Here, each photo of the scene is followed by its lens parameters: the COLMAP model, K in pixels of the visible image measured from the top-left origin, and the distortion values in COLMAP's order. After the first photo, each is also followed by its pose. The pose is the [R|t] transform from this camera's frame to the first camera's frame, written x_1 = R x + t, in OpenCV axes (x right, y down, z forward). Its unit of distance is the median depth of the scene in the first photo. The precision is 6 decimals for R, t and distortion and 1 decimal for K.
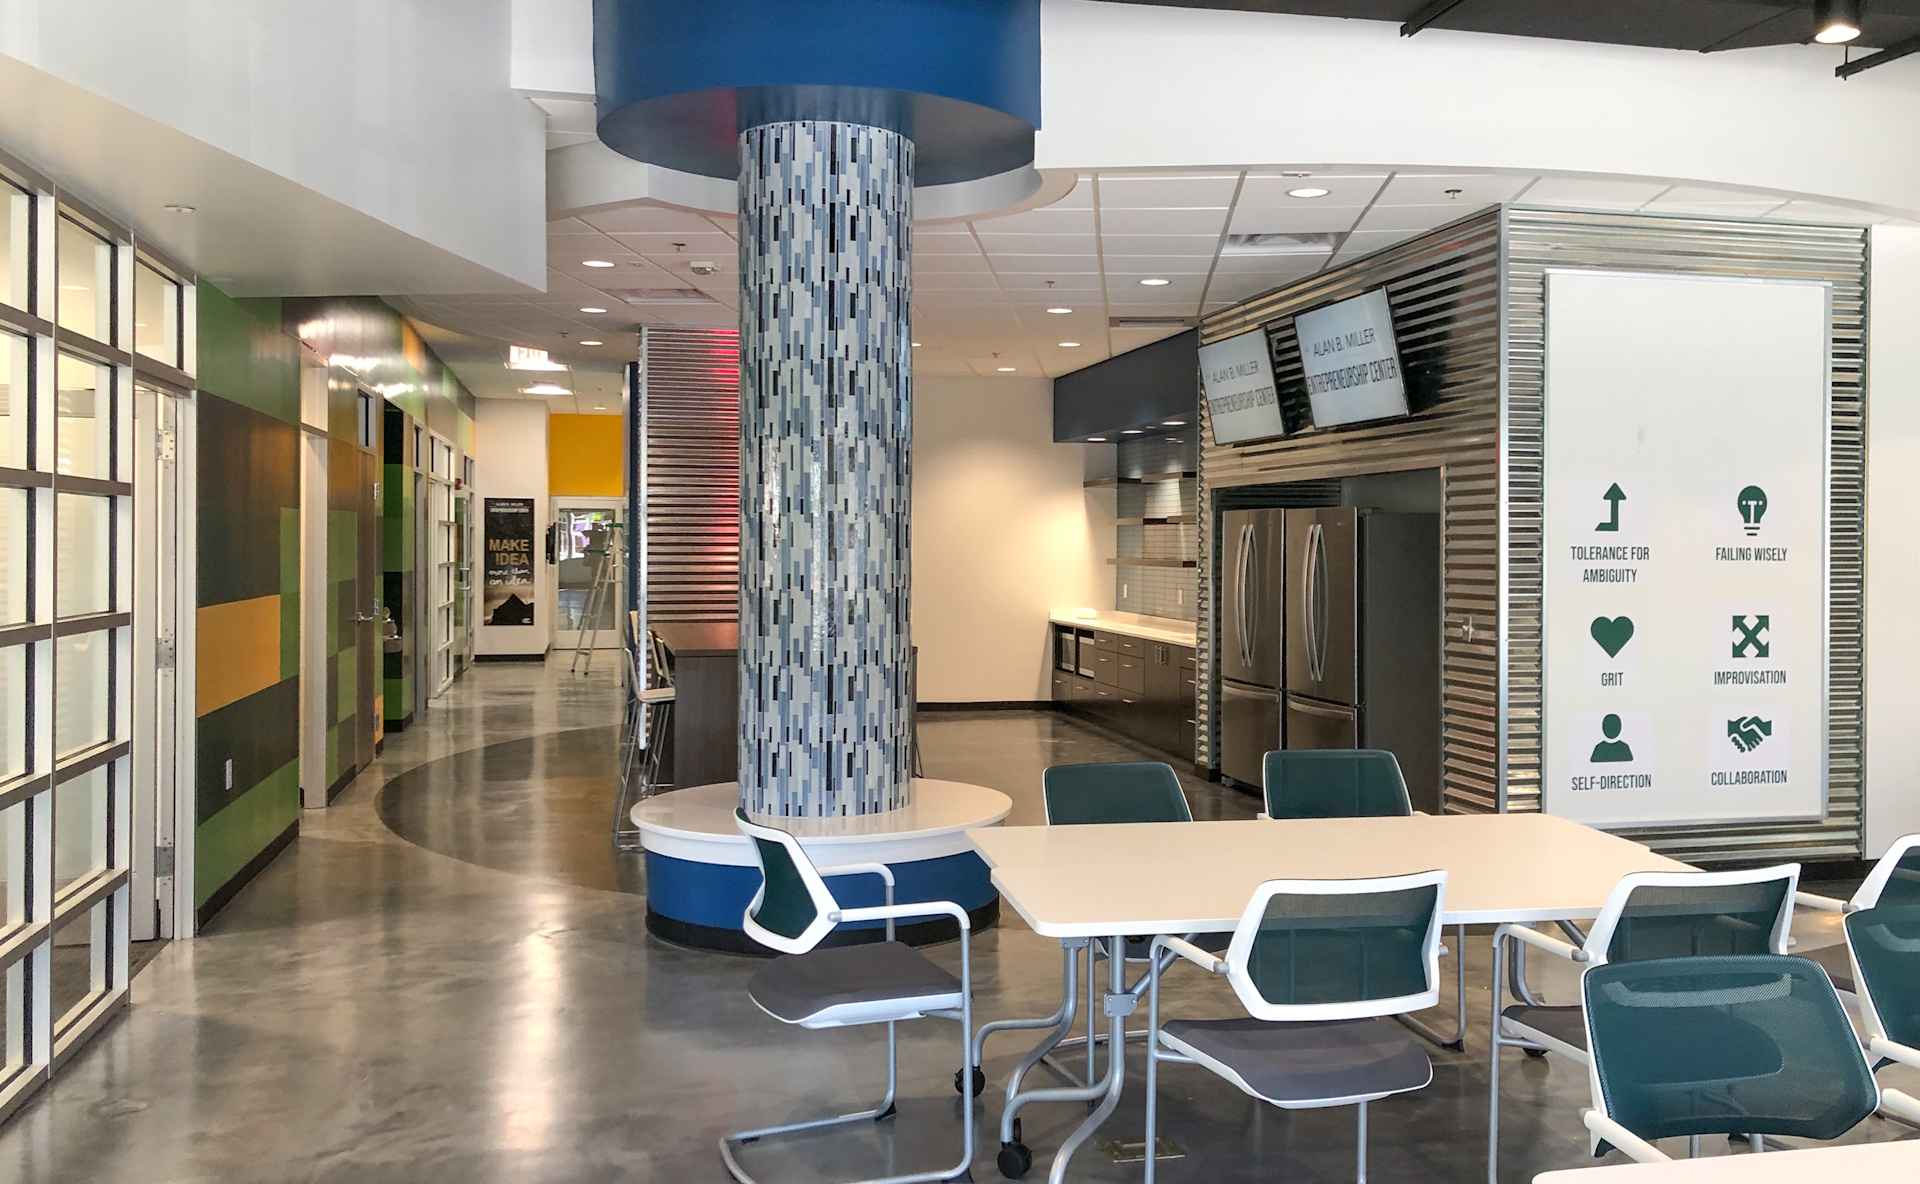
lens RADIAL K [[1702.3, 0, 962.8], [0, 1702.3, 546.1], [0, 0, 1]] dist [-0.007283, -0.015282]
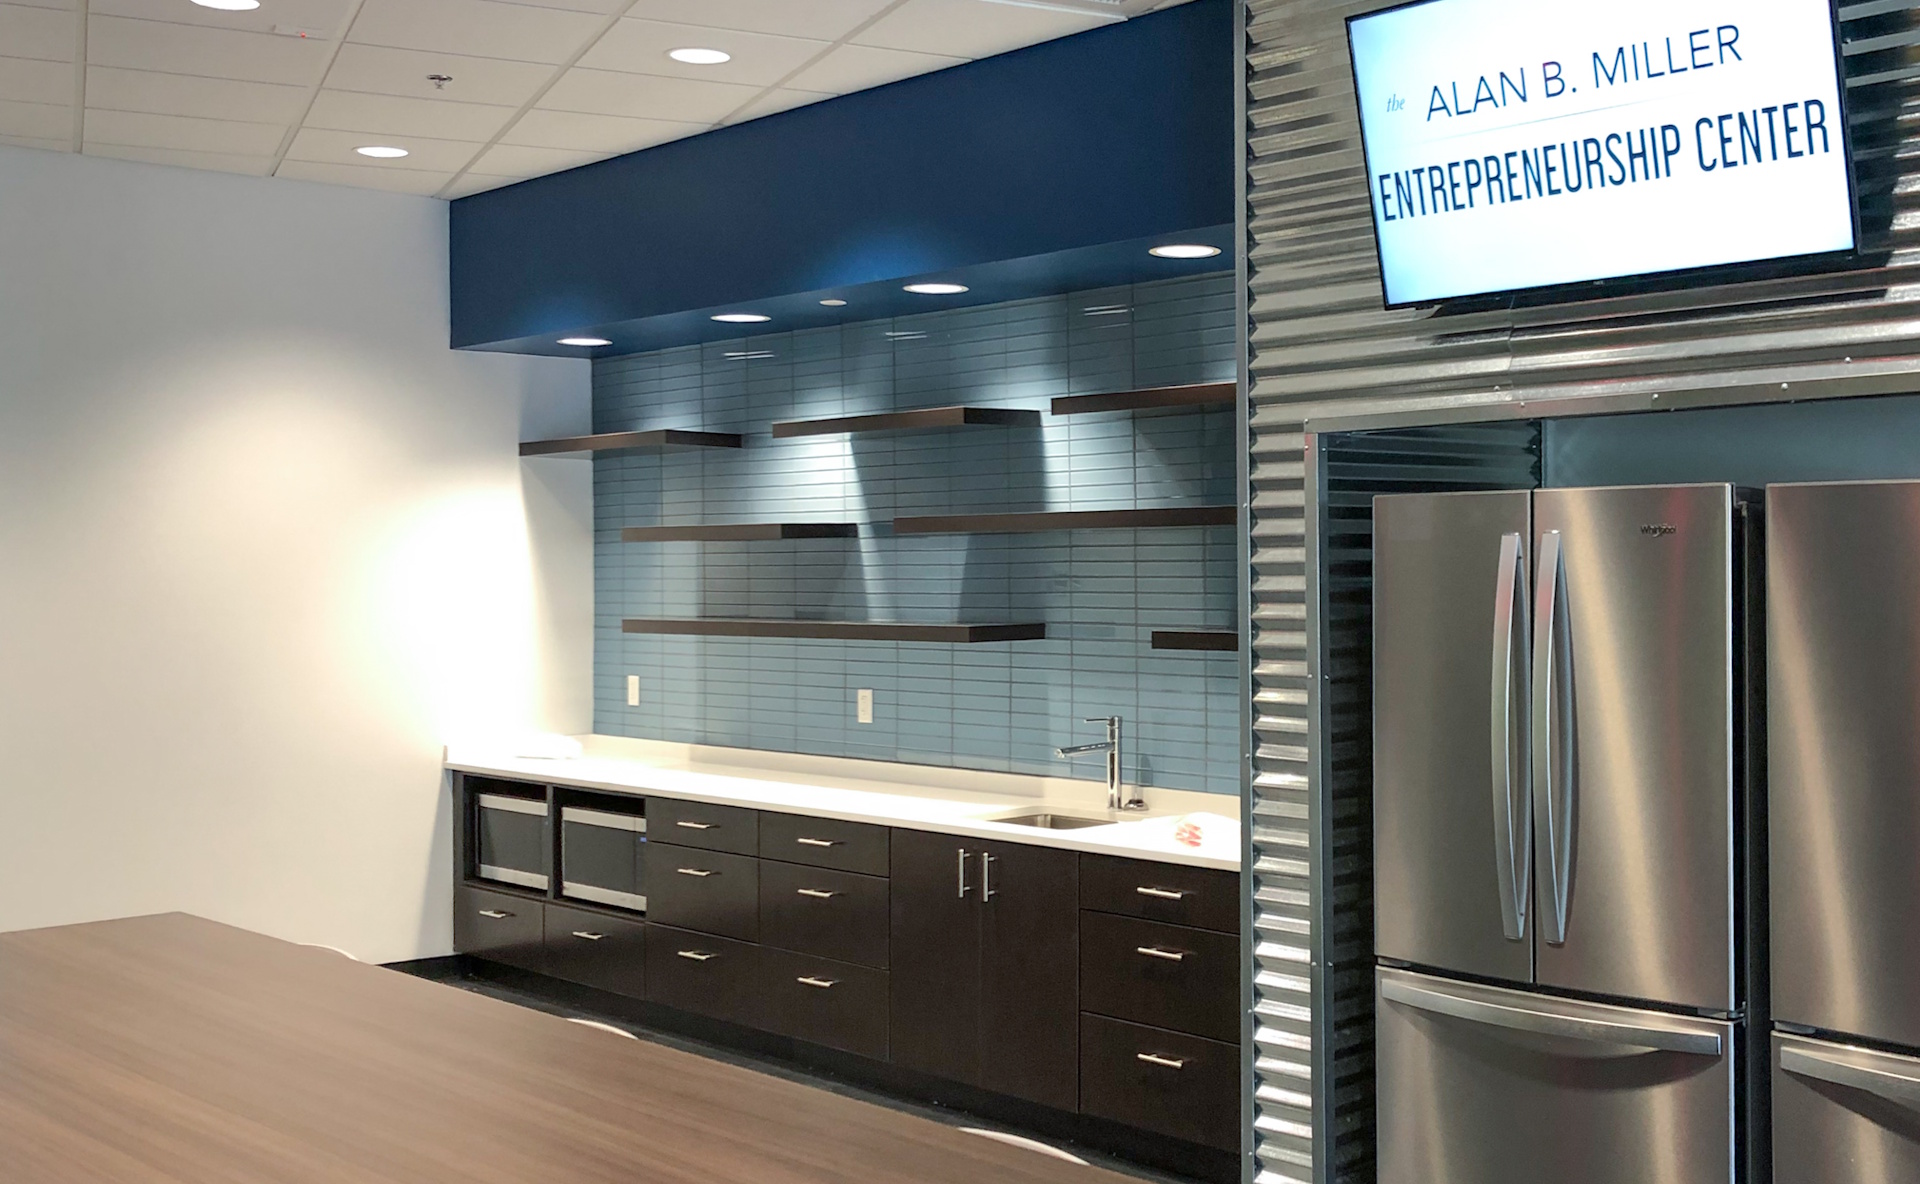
lens RADIAL K [[1751.5, 0, 960.0], [0, 1751.5, 592.0], [0, 0, 1]] dist [0.053955, 0.014383]
pose [[0.809216, -0.021402, 0.587121, -0.106736], [0.014217, 0.999757, 0.016849, -0.006188], [-0.587339, -0.005287, 0.809324, 0.585270]]
